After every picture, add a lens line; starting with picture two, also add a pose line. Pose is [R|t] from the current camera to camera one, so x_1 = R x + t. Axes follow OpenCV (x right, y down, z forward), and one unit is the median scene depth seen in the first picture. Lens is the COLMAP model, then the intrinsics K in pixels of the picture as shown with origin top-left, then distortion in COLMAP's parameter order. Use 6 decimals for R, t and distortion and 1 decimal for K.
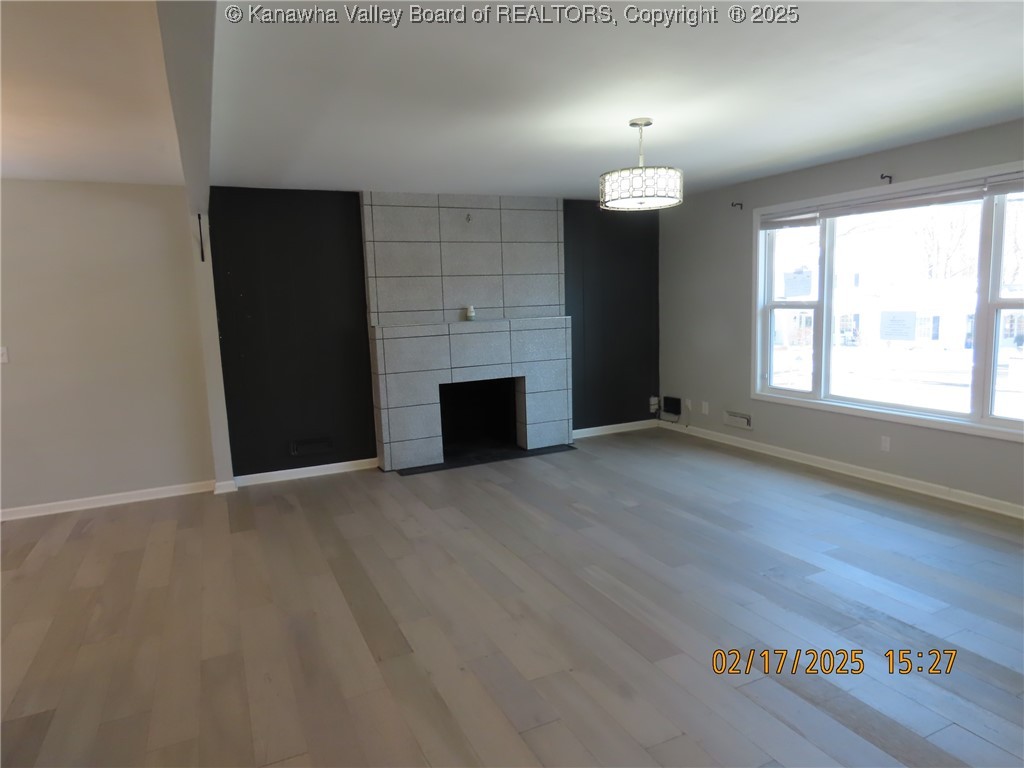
lens RADIAL K [[648.1, 0, 512.2], [0, 648.1, 378.4], [0, 0, 1]] dist [-0.001137, 0.006397]
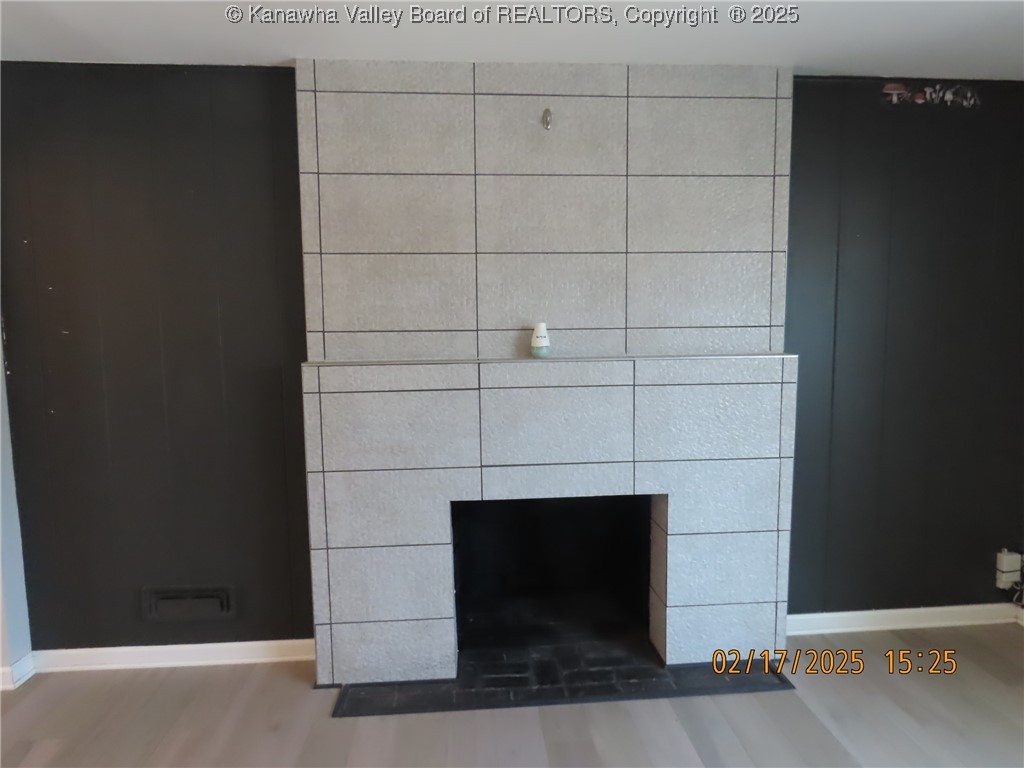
lens RADIAL K [[648.1, 0, 507.2], [0, 648.1, 376.4], [0, 0, 1]] dist [-0.001137, 0.006397]
pose [[0.934143, 0.058312, -0.352103, 0.068545], [-0.066231, 0.997749, -0.010476, -0.070879], [0.350700, 0.033106, 0.935903, 0.592081]]
